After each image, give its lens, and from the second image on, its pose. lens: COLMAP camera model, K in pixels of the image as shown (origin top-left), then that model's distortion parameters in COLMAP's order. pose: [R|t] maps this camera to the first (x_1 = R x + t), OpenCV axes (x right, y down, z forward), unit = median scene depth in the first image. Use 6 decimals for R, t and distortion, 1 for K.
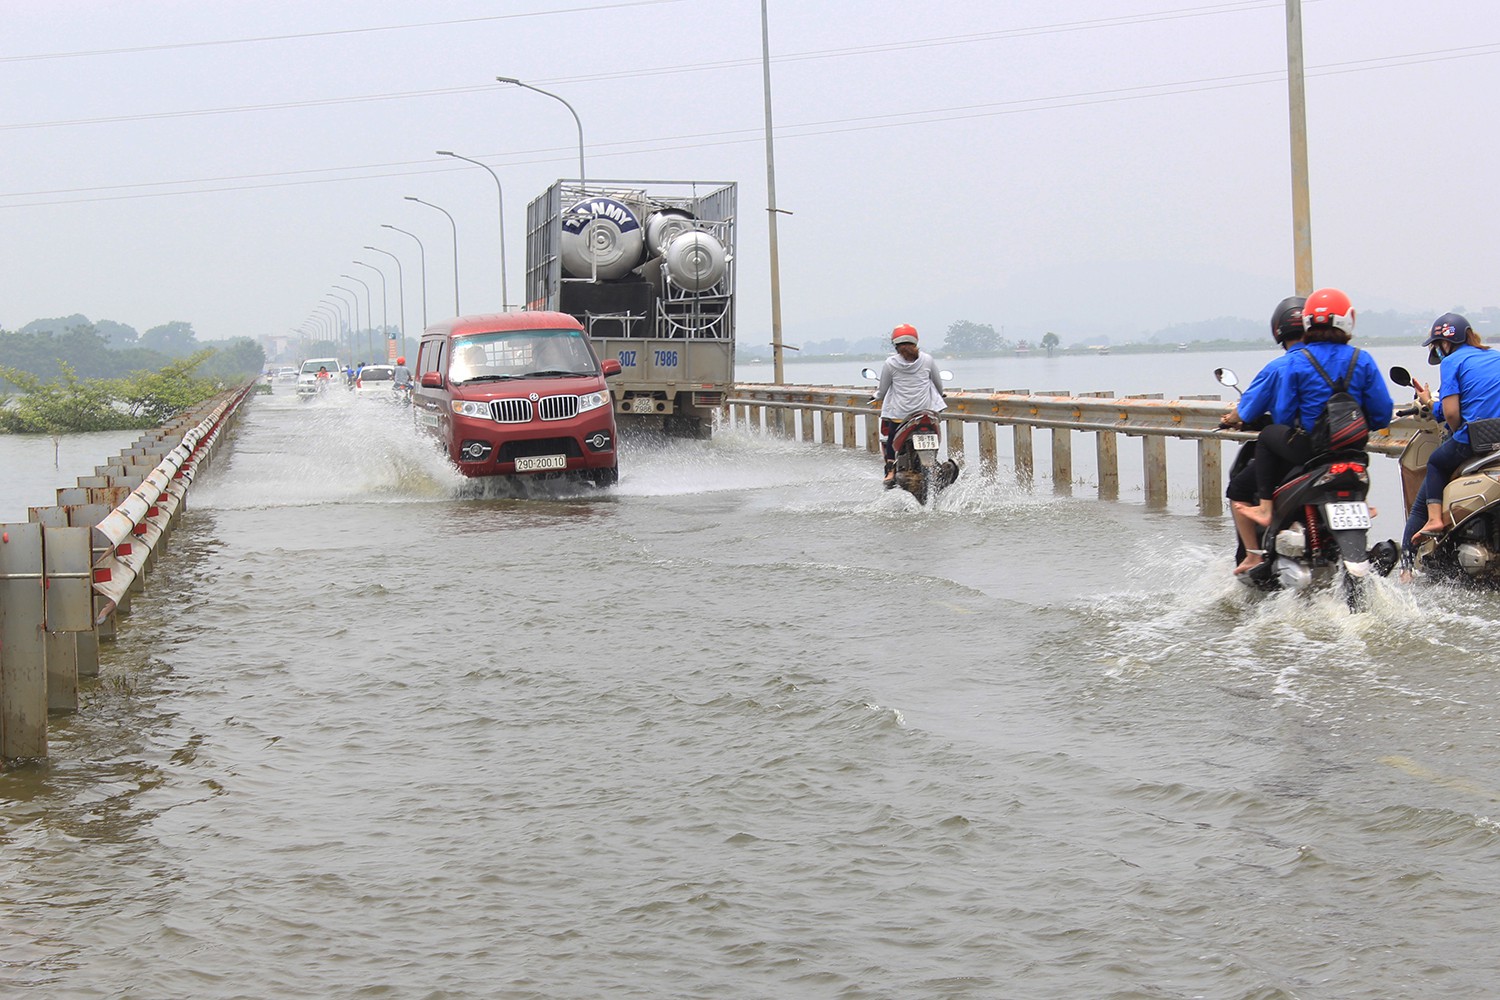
lens RADIAL K [[3834.5, 0, 751.3], [0, 3834.5, 499.5], [0, 0, 1]] dist [0.158935, 0.000000]
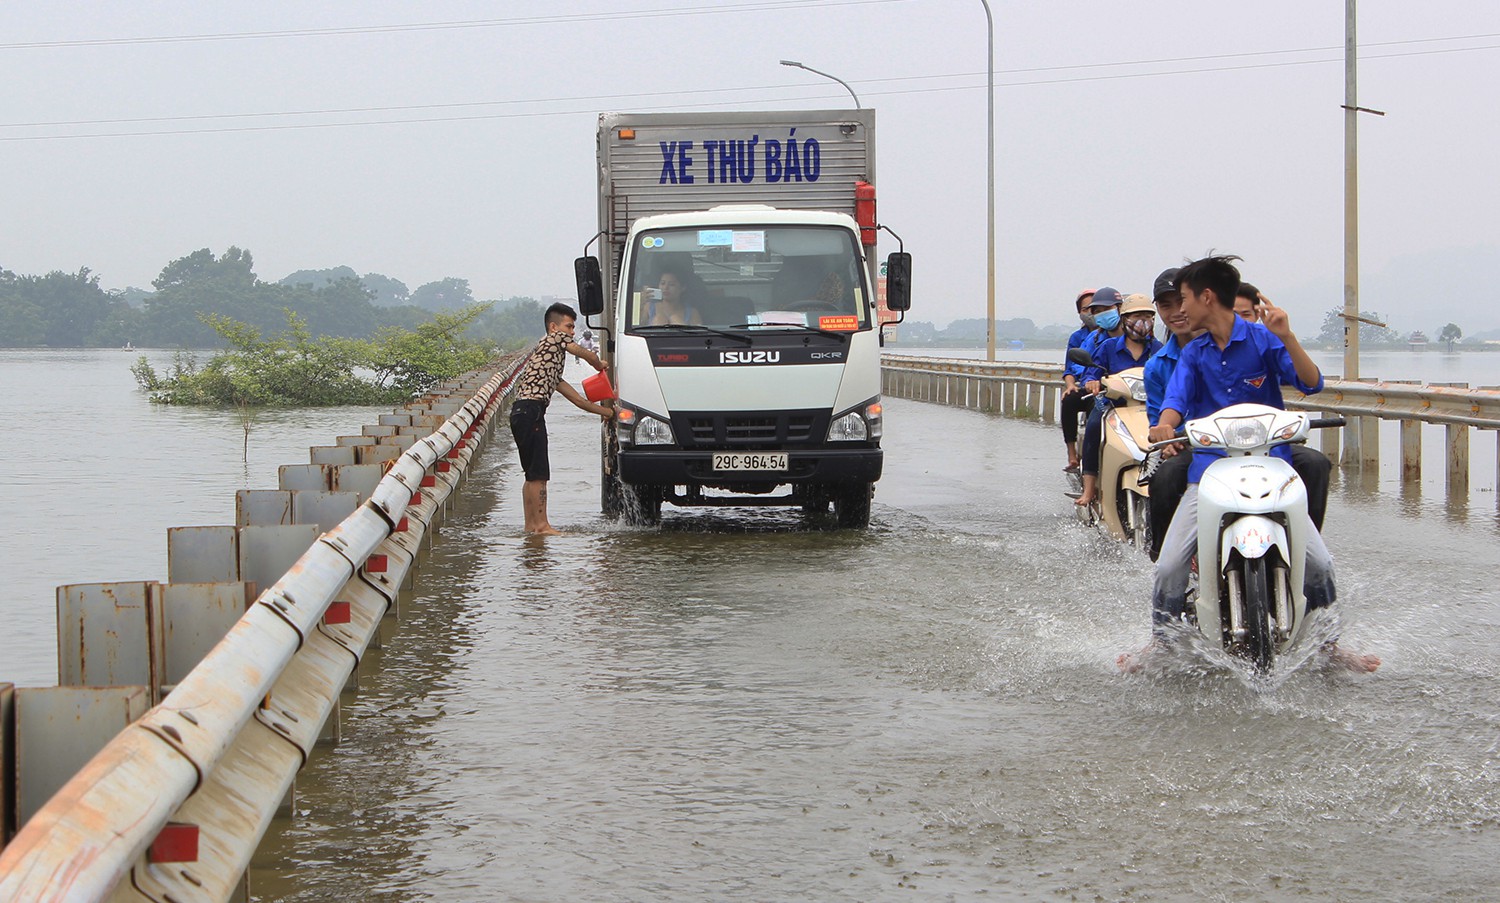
lens RADIAL K [[4062.1, 0, 748.3], [0, 4062.1, 452.1], [0, 0, 1]] dist [0.000648, 0.000000]
pose [[0.996499, 0.037381, -0.074781, -0.010657], [-0.038005, 0.999253, -0.006942, -0.002290], [0.074465, 0.009760, 0.997176, 0.079044]]
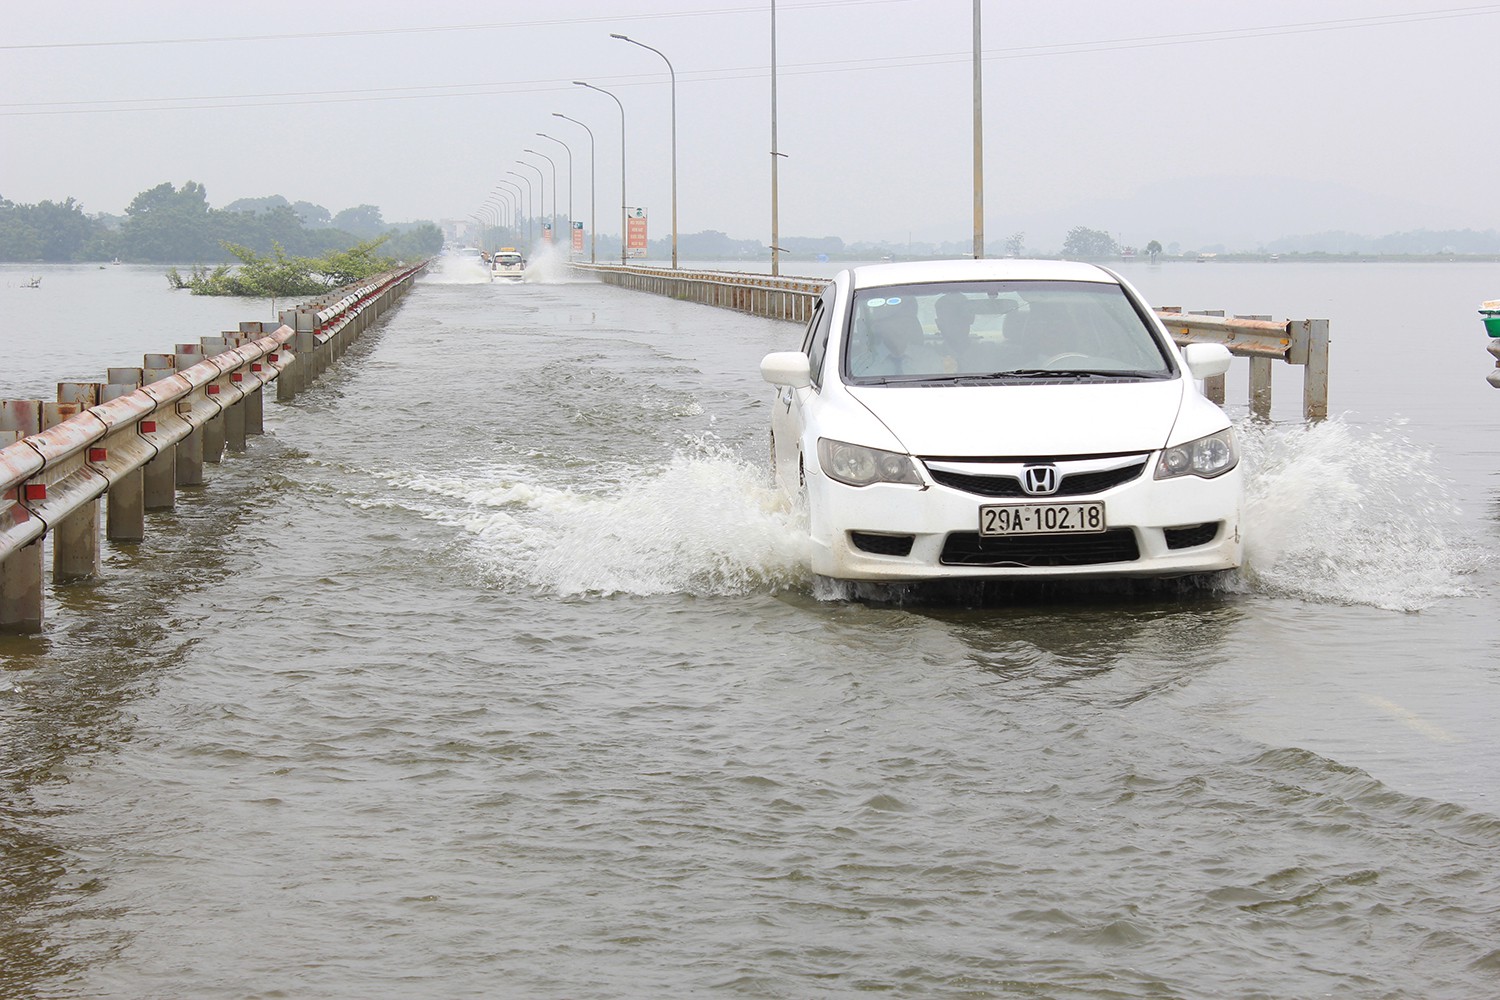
lens RADIAL K [[3834.5, 0, 753.2], [0, 3834.5, 496.4], [0, 0, 1]] dist [0.158935, 0.000000]
pose [[0.998304, 0.035526, -0.046121, 0.017182], [-0.034274, 0.999029, 0.027672, 0.003275], [0.047059, -0.026044, 0.998553, -0.109032]]
